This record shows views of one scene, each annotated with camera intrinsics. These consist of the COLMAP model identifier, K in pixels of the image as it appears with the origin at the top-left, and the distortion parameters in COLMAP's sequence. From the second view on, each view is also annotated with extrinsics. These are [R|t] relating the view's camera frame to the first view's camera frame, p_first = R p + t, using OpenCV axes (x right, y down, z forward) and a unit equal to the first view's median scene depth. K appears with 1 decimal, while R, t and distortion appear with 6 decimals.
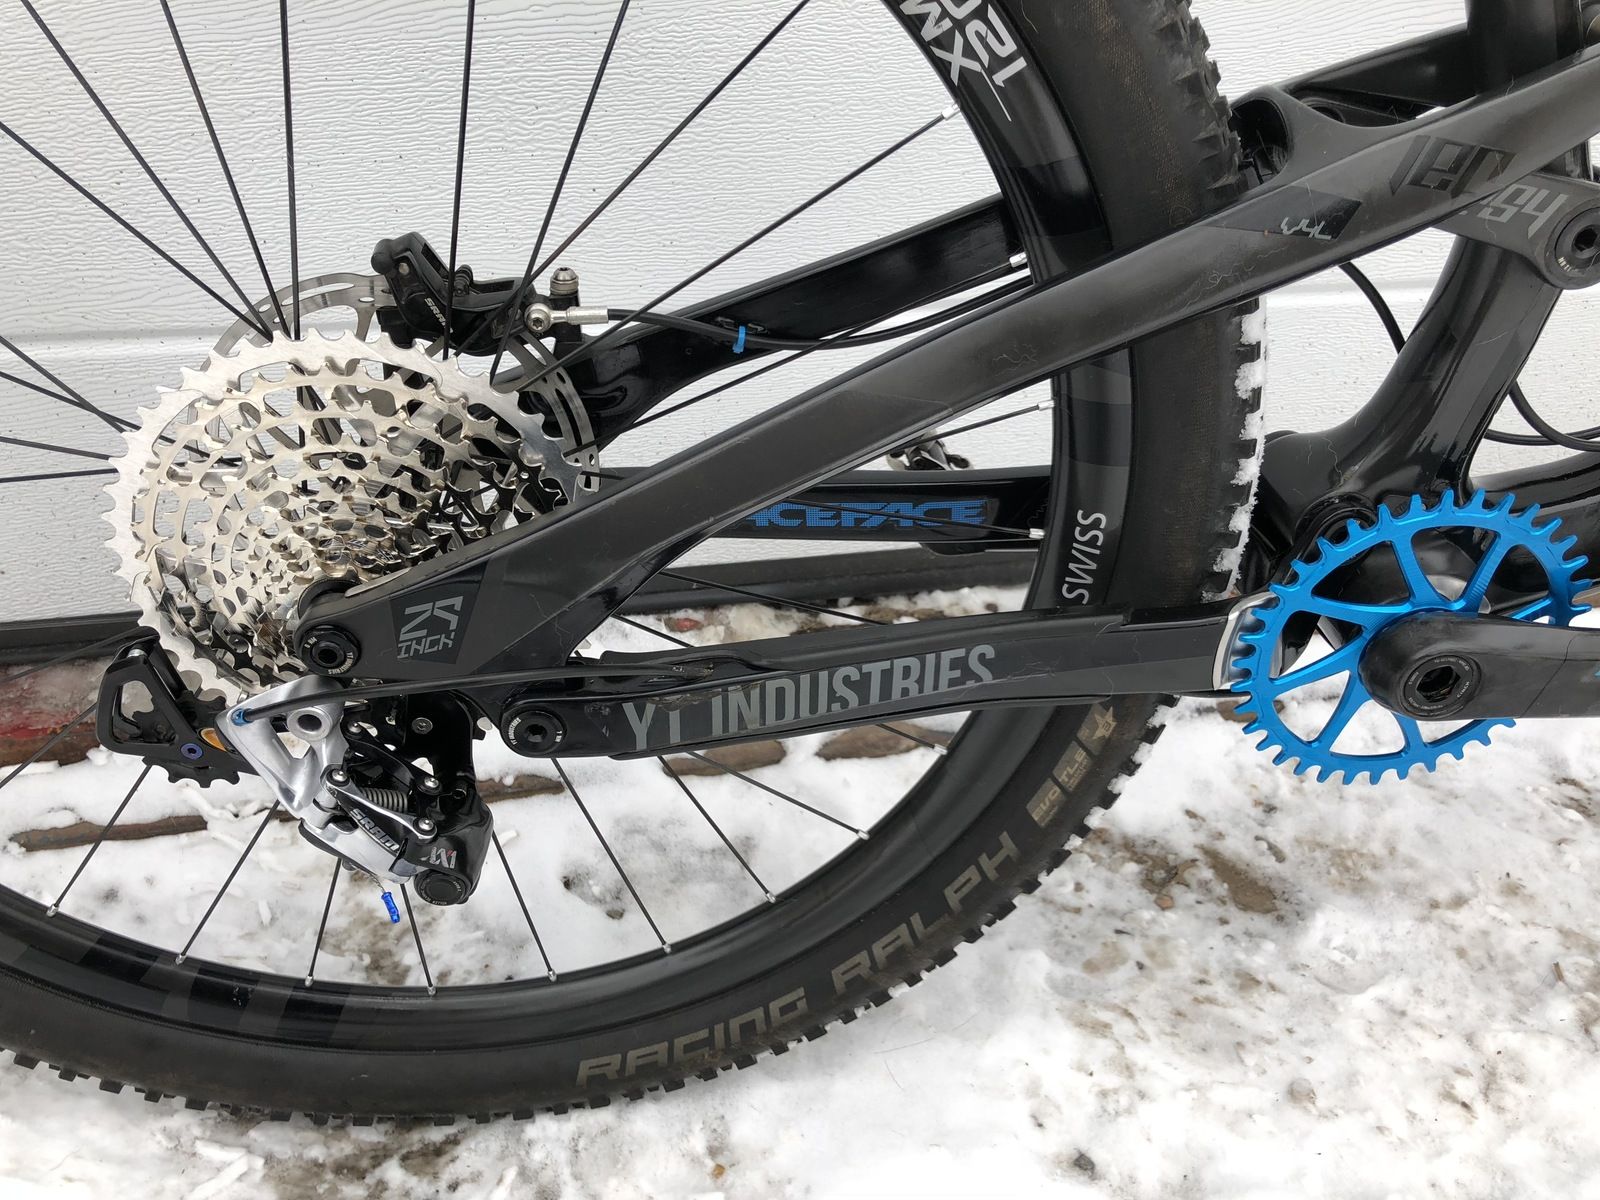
lens RADIAL K [[1290.4, 0, 800.0], [0, 1290.4, 600.0], [0, 0, 1]] dist [0.060116, -0.069307]
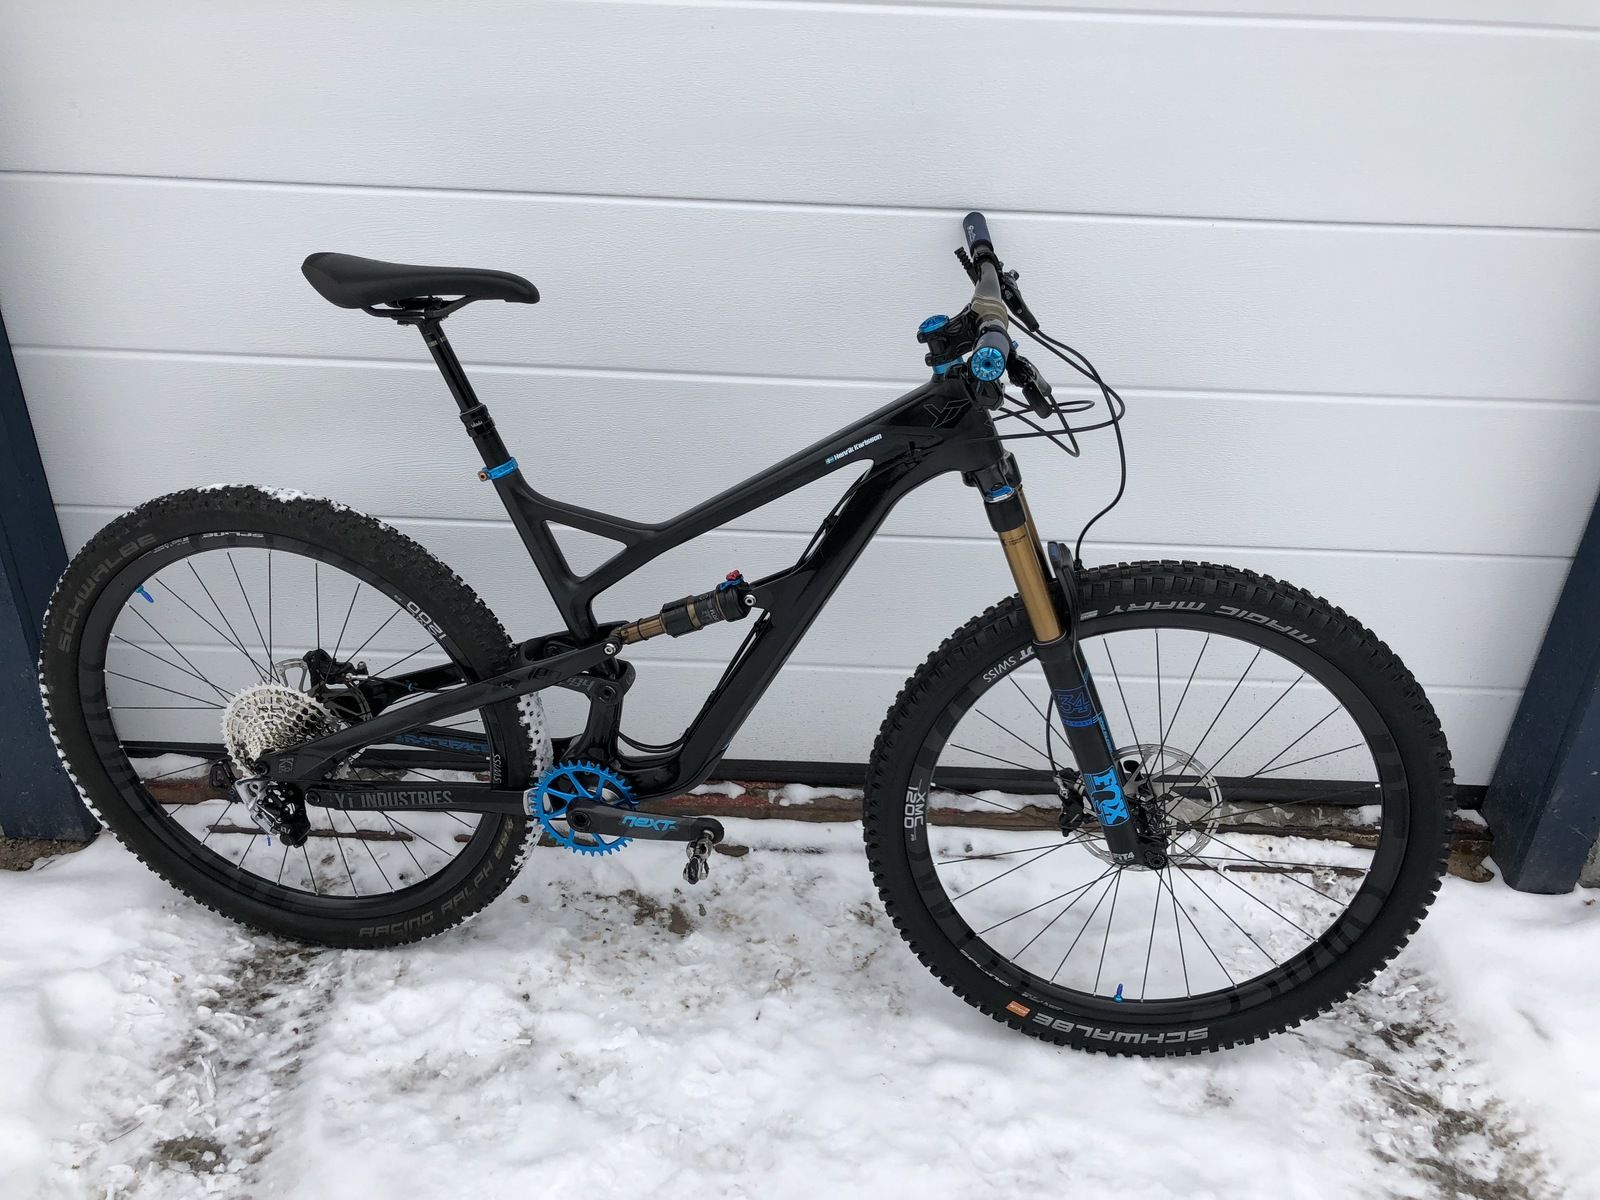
lens RADIAL K [[1290.4, 0, 800.0], [0, 1290.4, 600.0], [0, 0, 1]] dist [0.060116, -0.069307]
pose [[0.968279, 0.093329, -0.231786, 1.328275], [-0.121913, 0.986179, -0.112199, -0.140786], [0.218111, 0.136898, 0.966275, -1.590591]]
